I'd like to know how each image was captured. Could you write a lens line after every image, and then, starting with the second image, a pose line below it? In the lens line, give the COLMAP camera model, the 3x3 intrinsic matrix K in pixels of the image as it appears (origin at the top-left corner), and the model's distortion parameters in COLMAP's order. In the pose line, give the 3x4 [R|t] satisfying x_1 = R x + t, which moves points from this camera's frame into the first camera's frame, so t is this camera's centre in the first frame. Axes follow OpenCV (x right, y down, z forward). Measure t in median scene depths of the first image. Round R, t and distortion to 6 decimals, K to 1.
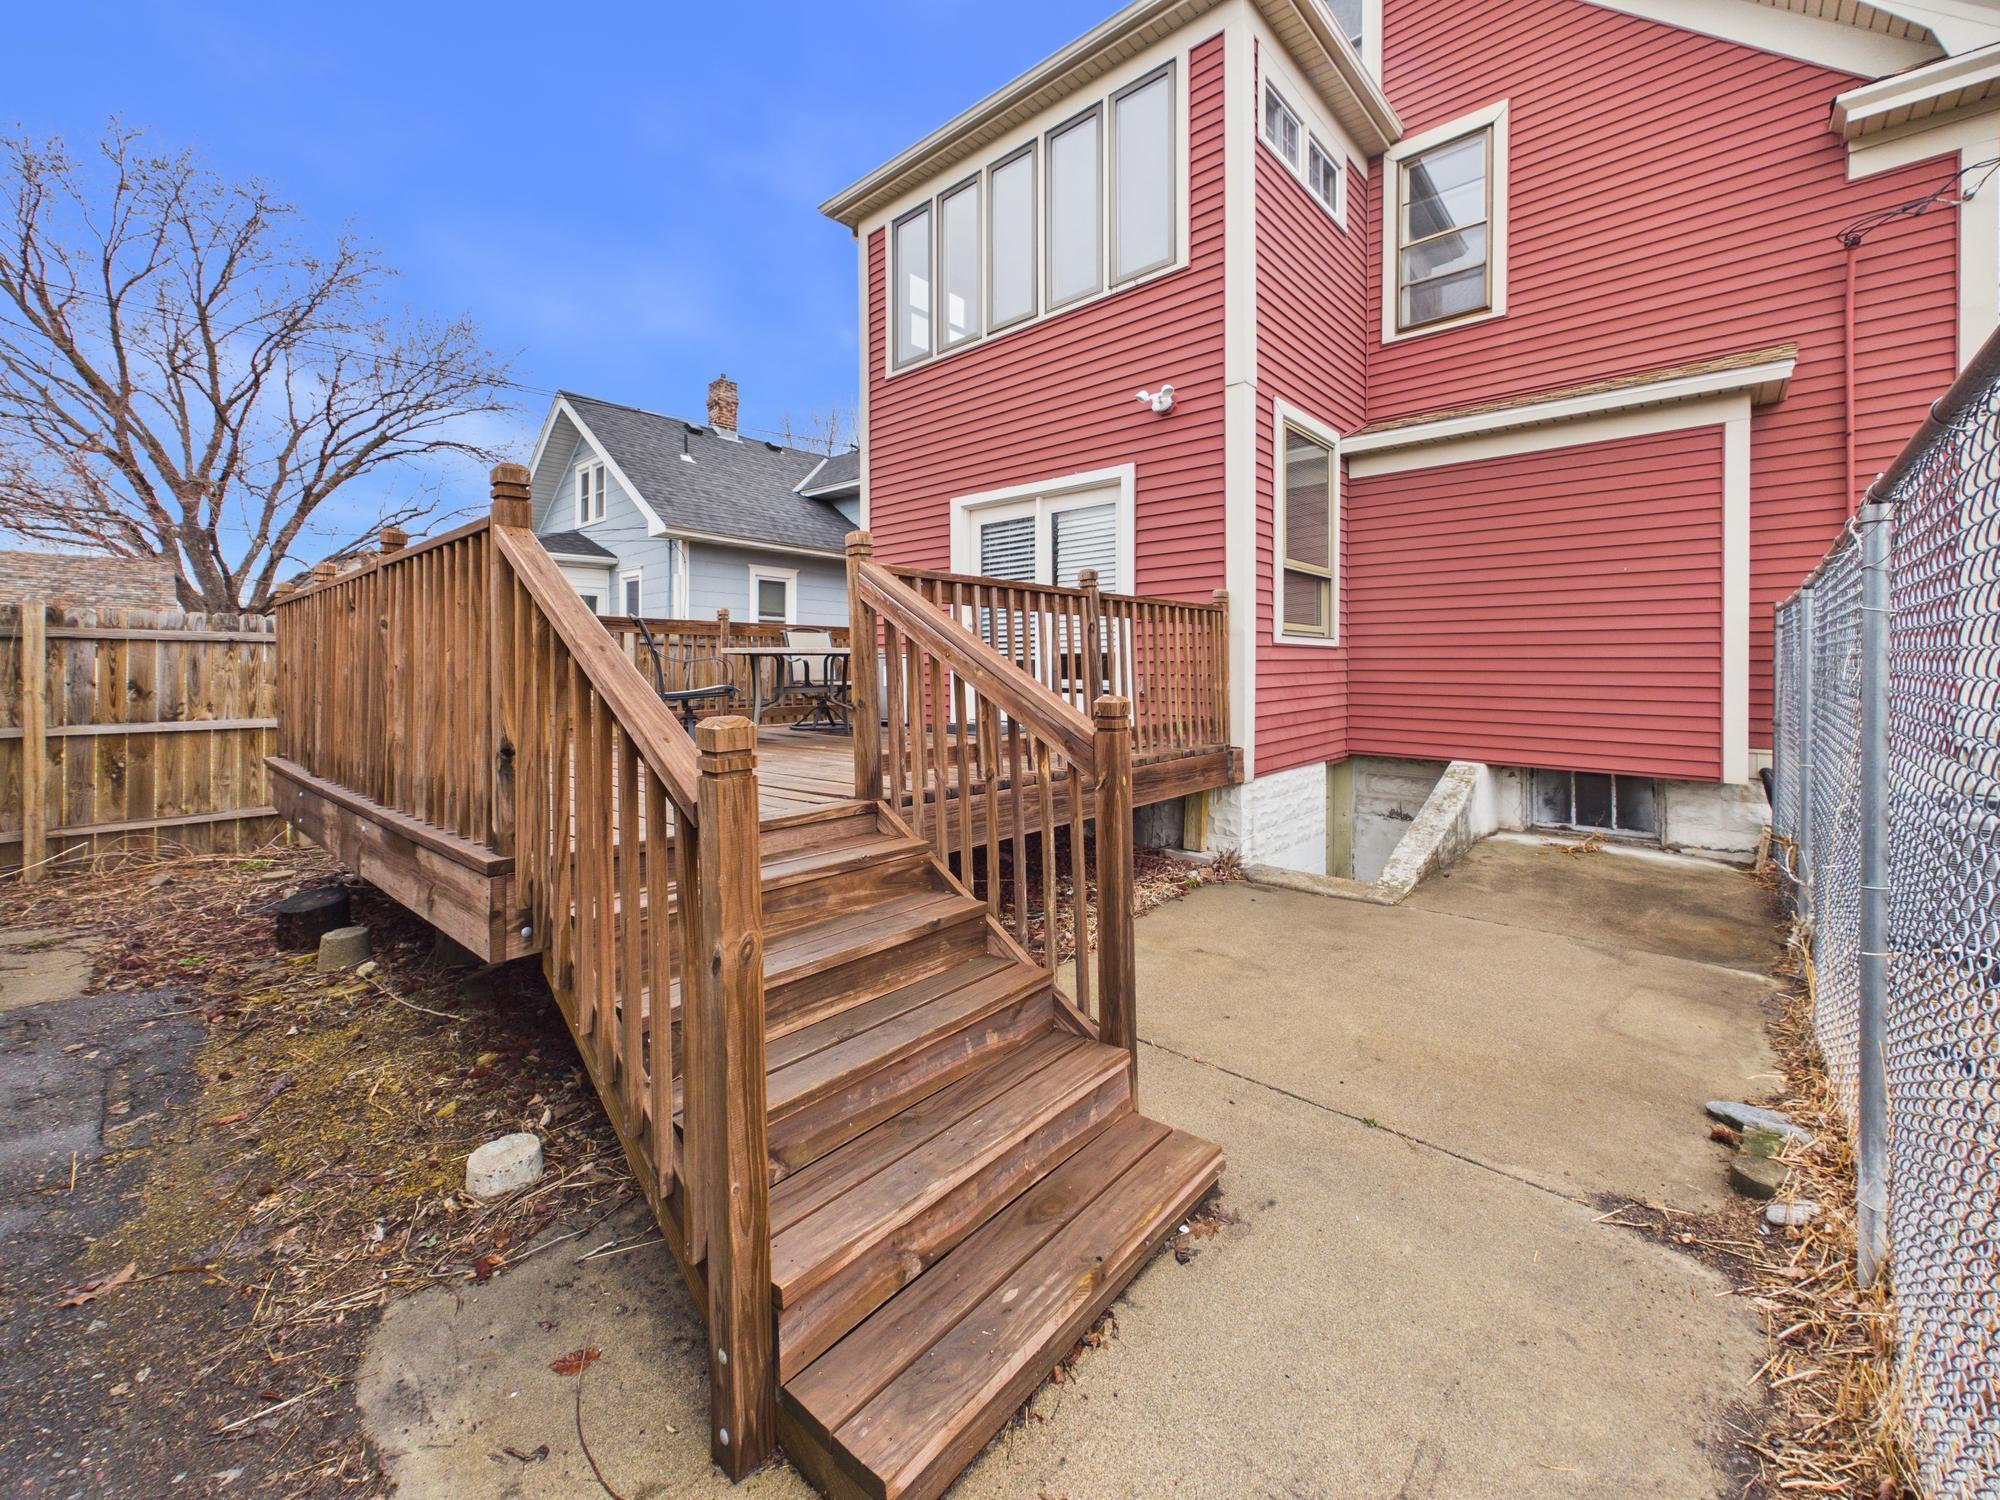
lens RADIAL K [[804.9, 0, 997.1], [0, 804.9, 688.5], [0, 0, 1]] dist [0.001013, -0.000039]
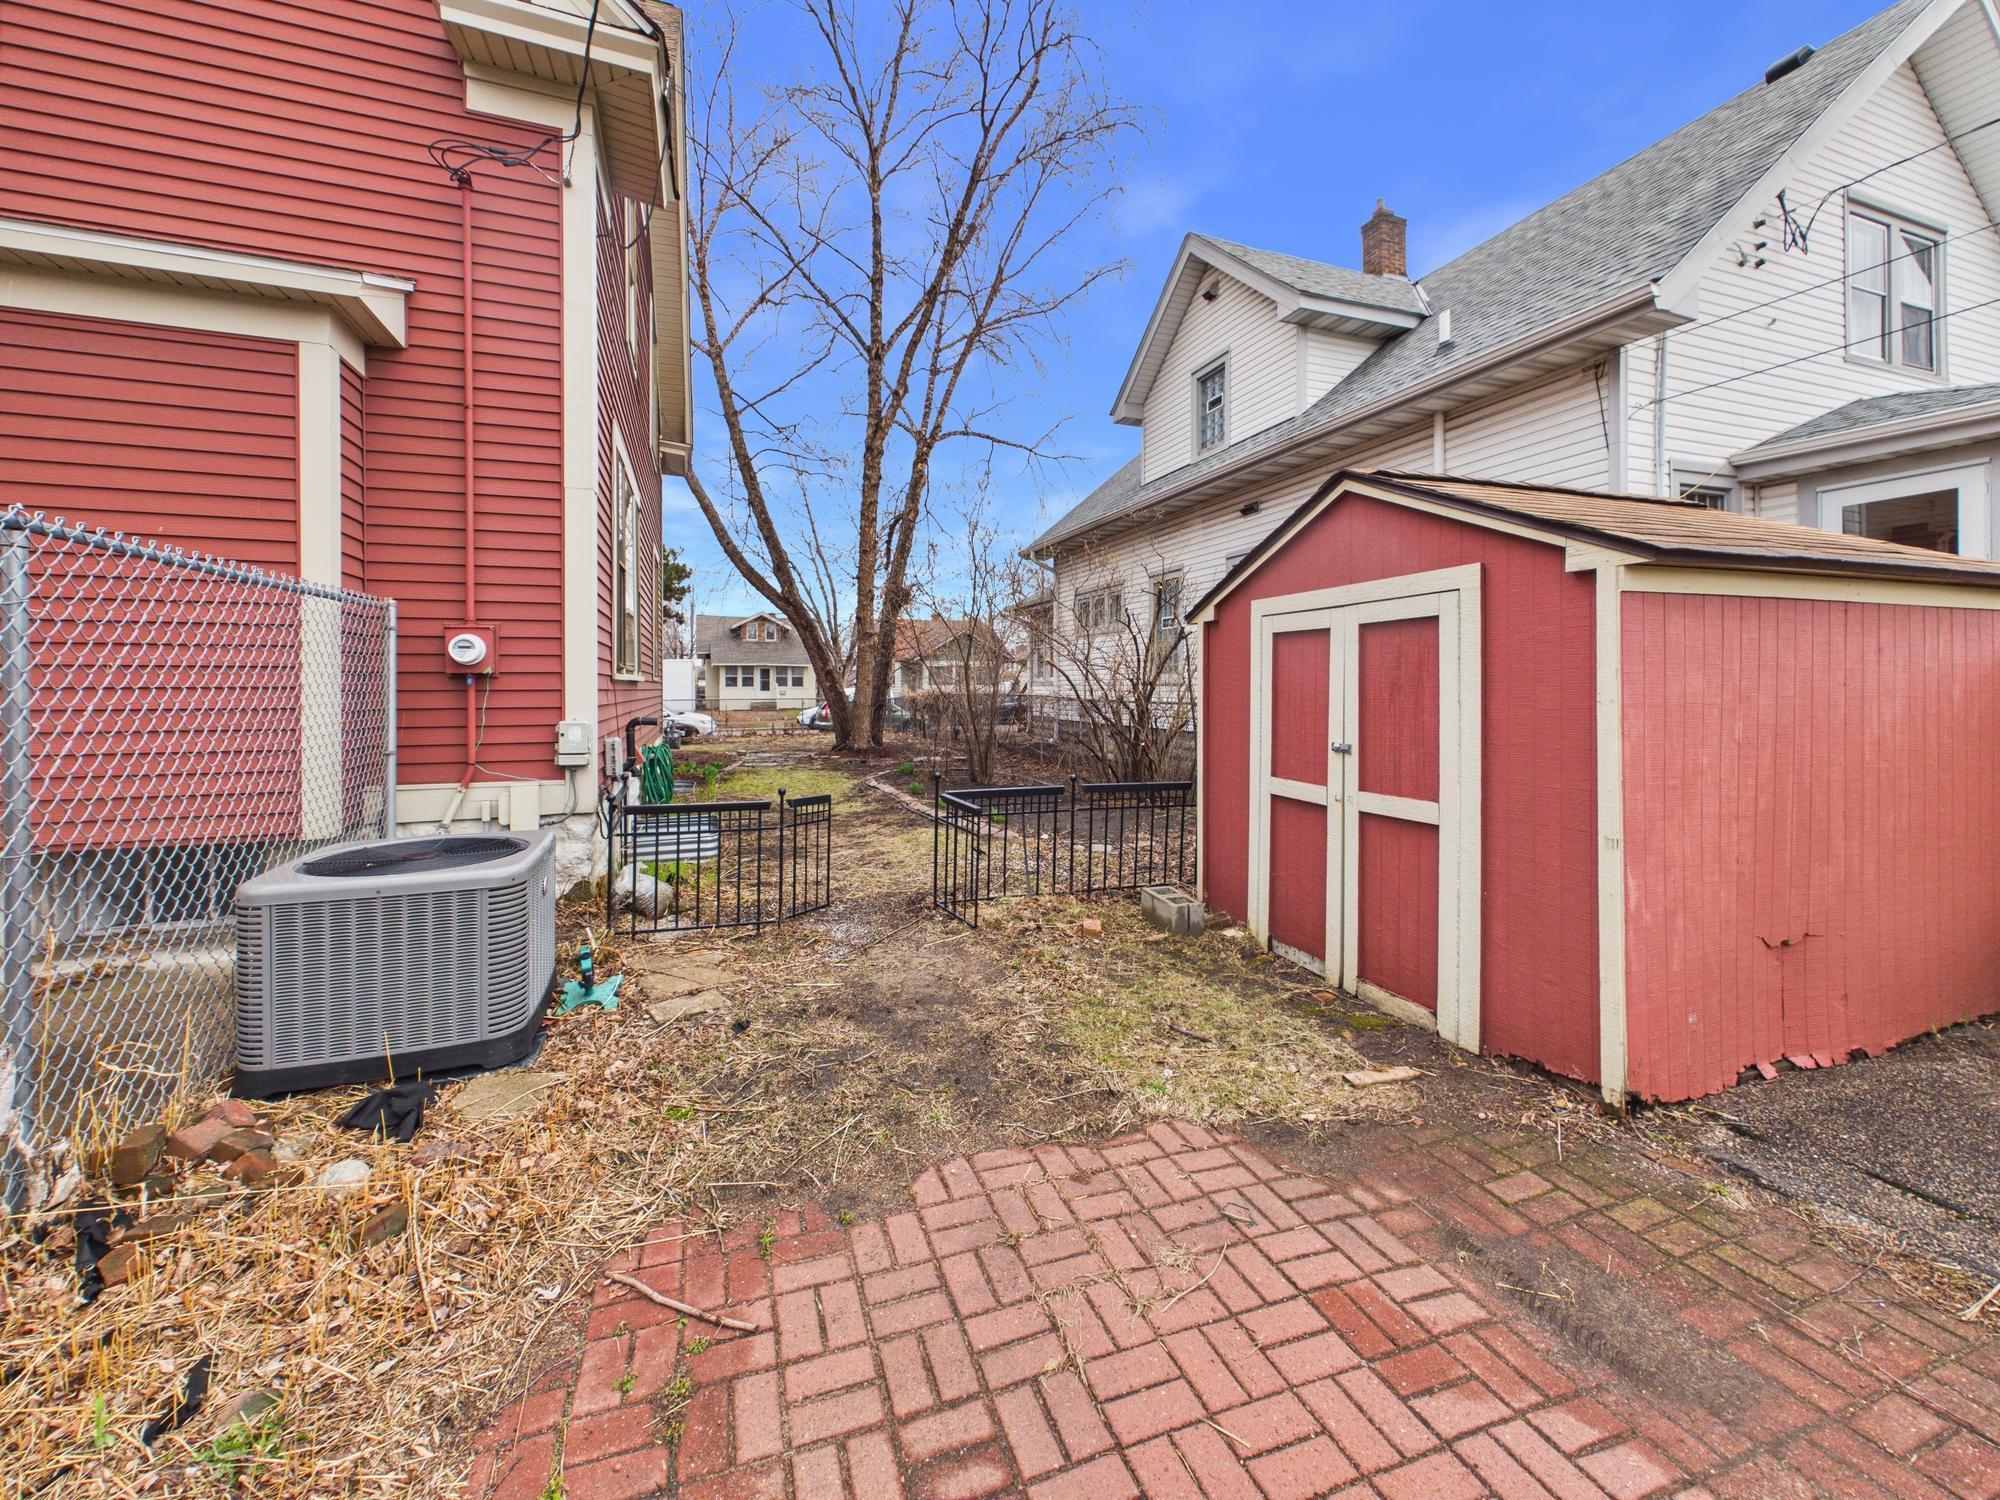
lens RADIAL K [[804.9, 0, 997.1], [0, 804.9, 688.5], [0, 0, 1]] dist [0.001013, -0.000039]
pose [[0.464830, -0.000545, 0.885400, 0.505940], [0.016361, 0.999834, -0.007974, -0.003756], [-0.885249, 0.018193, 0.464762, 0.105576]]
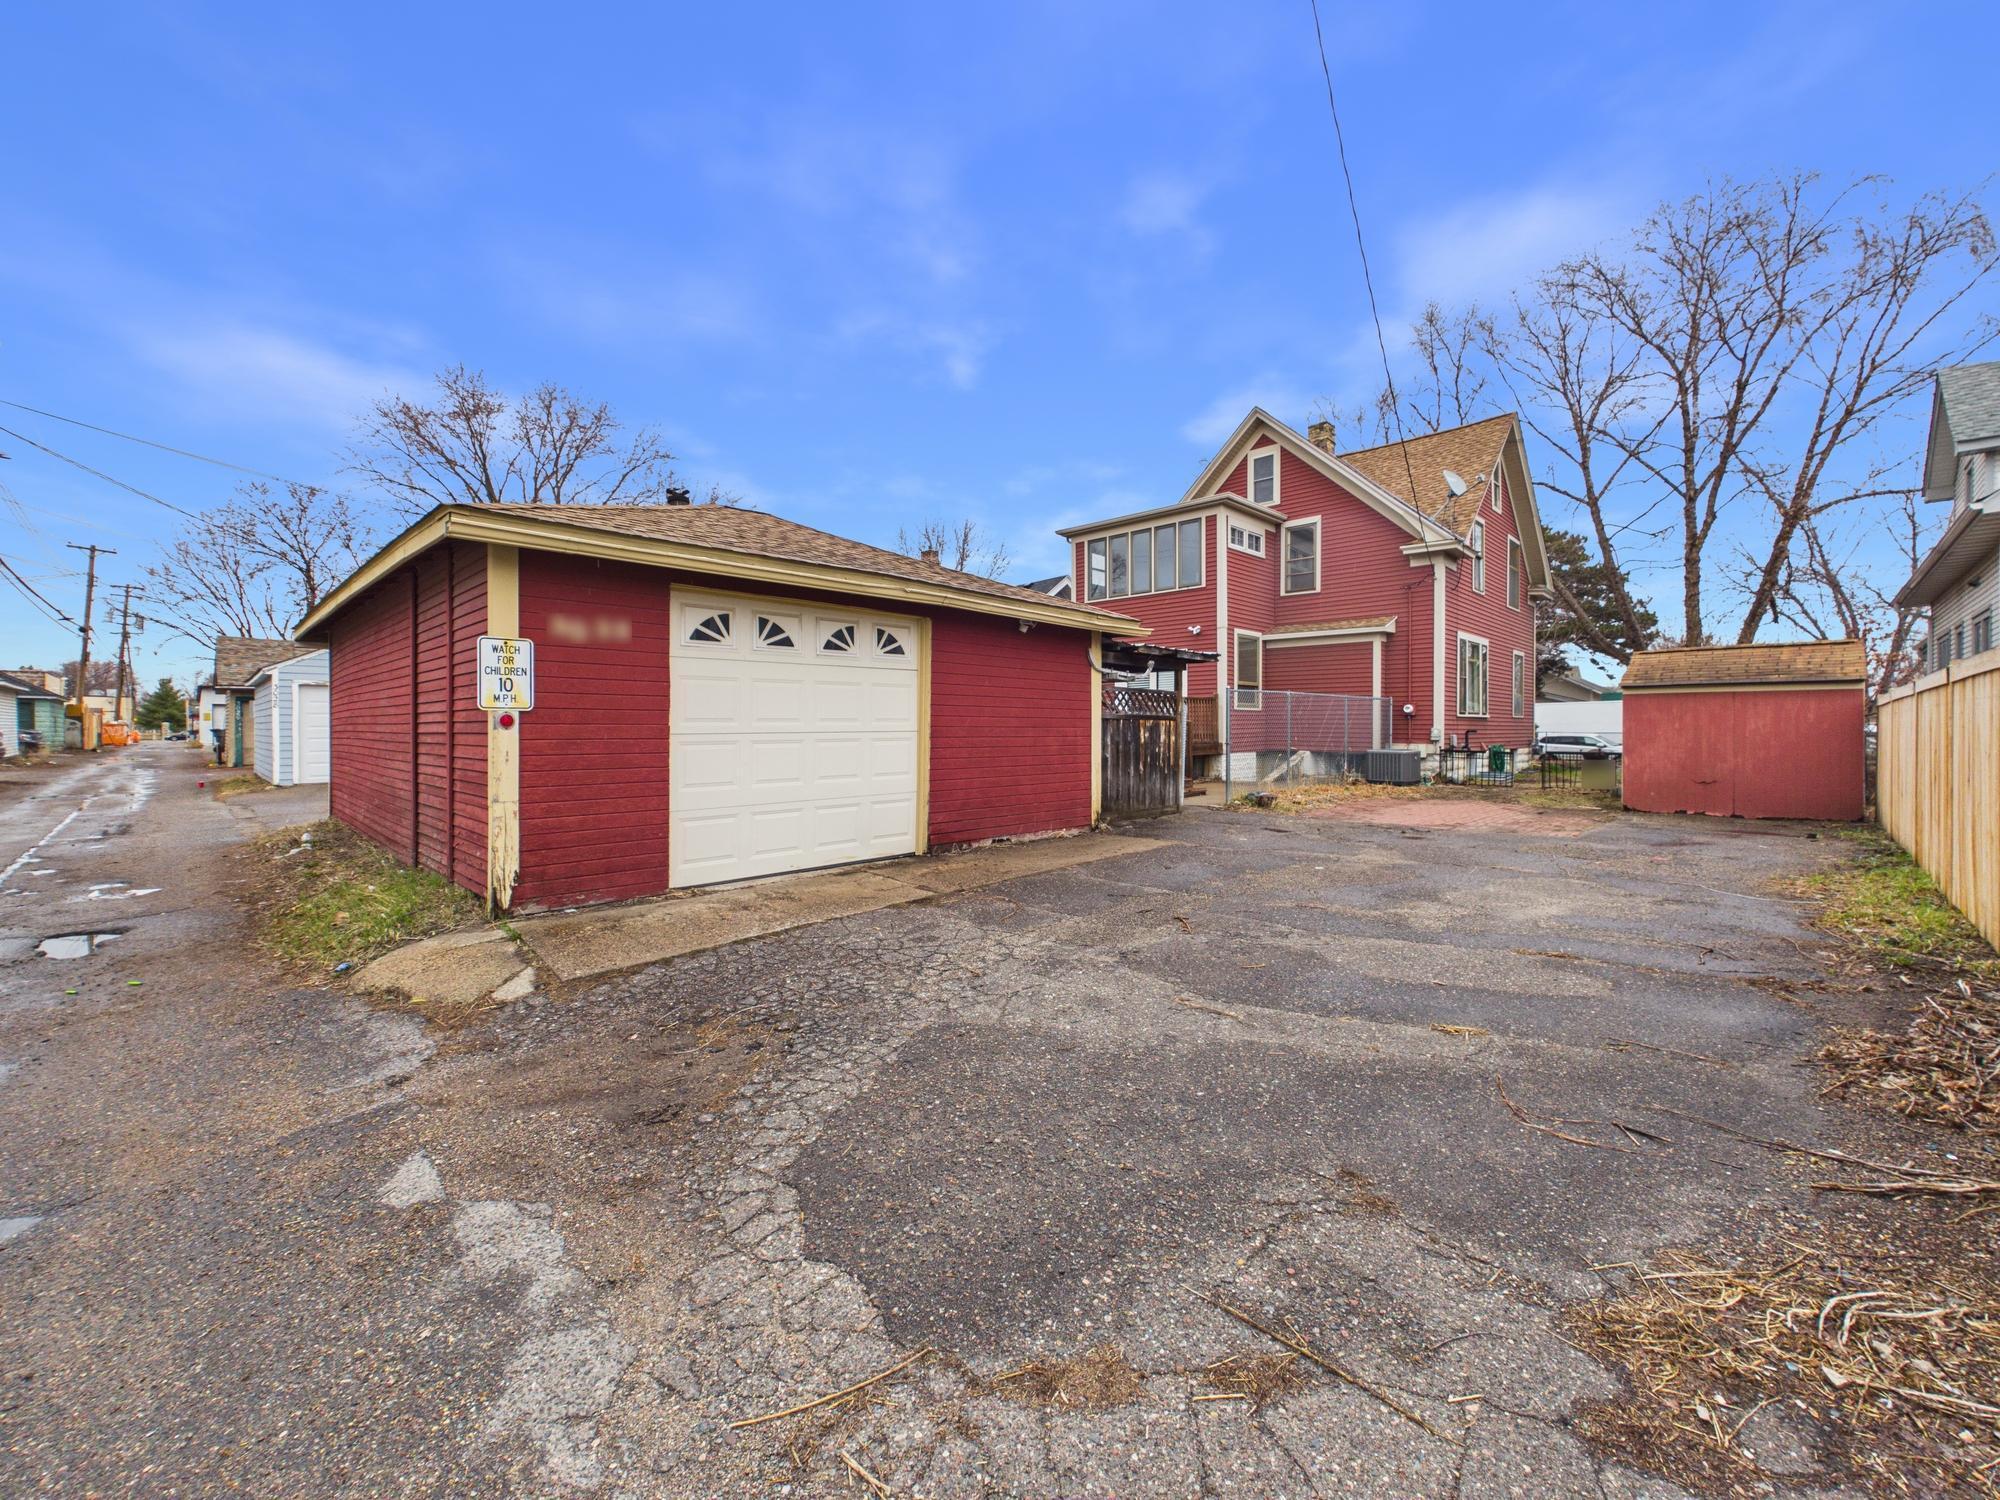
lens RADIAL K [[799.3, 0, 1000.0], [0, 799.3, 750.0], [0, 0, 1]] dist [0.001193, 0.000069]
pose [[0.999359, 0.001470, -0.035757, -0.427084], [-0.001306, 0.999989, 0.004609, 0.081649], [0.035763, -0.004559, 0.999350, -2.039264]]
